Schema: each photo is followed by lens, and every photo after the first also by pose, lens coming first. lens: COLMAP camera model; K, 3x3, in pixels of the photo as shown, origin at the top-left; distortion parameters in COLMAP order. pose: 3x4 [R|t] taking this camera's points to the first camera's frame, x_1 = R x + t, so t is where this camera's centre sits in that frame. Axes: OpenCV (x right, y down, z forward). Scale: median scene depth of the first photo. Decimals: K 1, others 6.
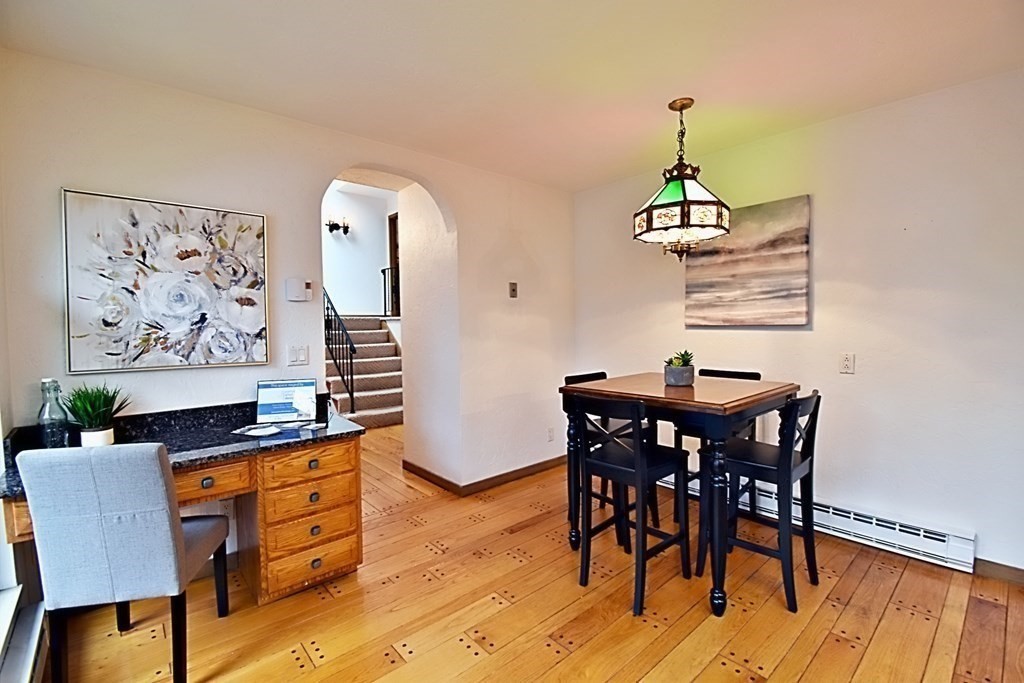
lens RADIAL K [[452.7, 0, 506.4], [0, 452.7, 337.6], [0, 0, 1]] dist [0.001589, -0.017136]
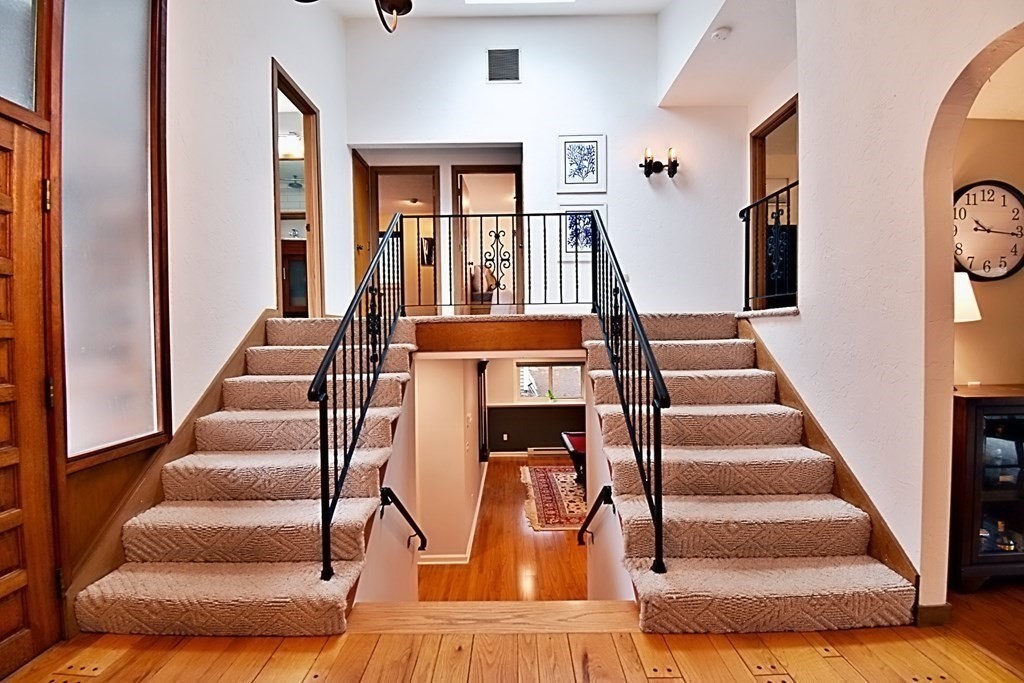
lens RADIAL K [[450.6, 0, 515.3], [0, 450.6, 340.1], [0, 0, 1]] dist [0.008920, -0.019519]
pose [[0.757593, 0.006669, -0.652693, -0.149538], [-0.018178, 0.999776, -0.010884, -0.006702], [0.652474, 0.020110, 0.757544, 0.508486]]
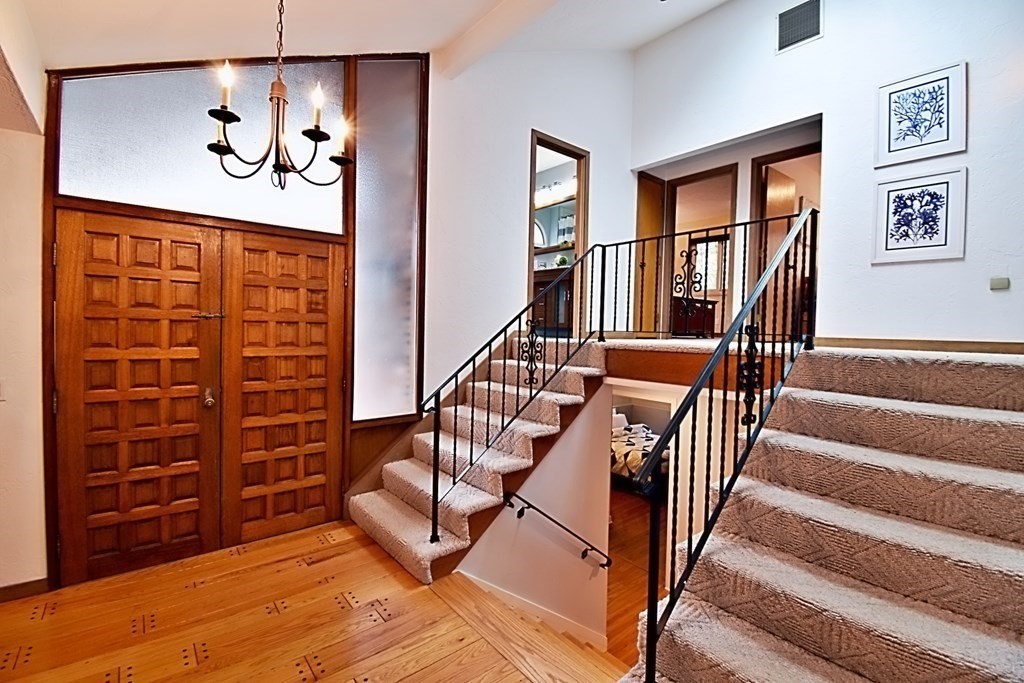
lens RADIAL K [[452.7, 0, 506.4], [0, 452.7, 337.6], [0, 0, 1]] dist [0.001589, -0.017136]
pose [[-0.022411, 0.026691, -0.999392, -0.046754], [-0.061891, 0.997689, 0.028033, -0.045734], [0.997831, 0.062482, -0.020708, 0.694969]]
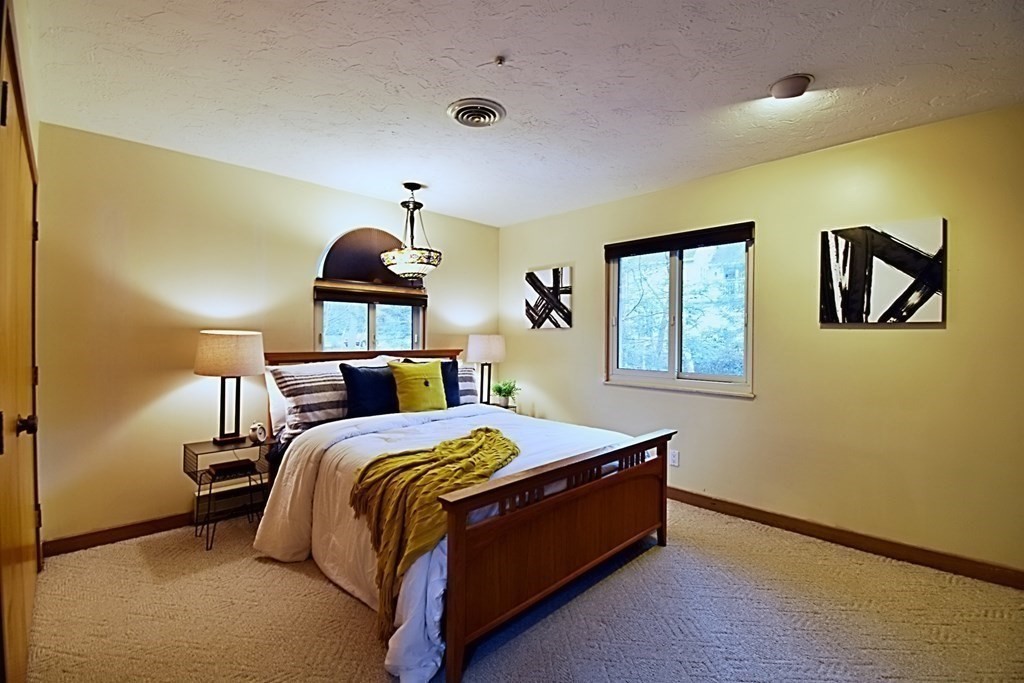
lens RADIAL K [[467.0, 0, 509.7], [0, 467.0, 340.9], [0, 0, 1]] dist [0.016199, -0.022272]
pose [[0.081322, 0.021713, -0.996451, -0.854922], [-0.036248, 0.999166, 0.018814, -0.214609], [0.996029, 0.034589, 0.082041, 1.038634]]
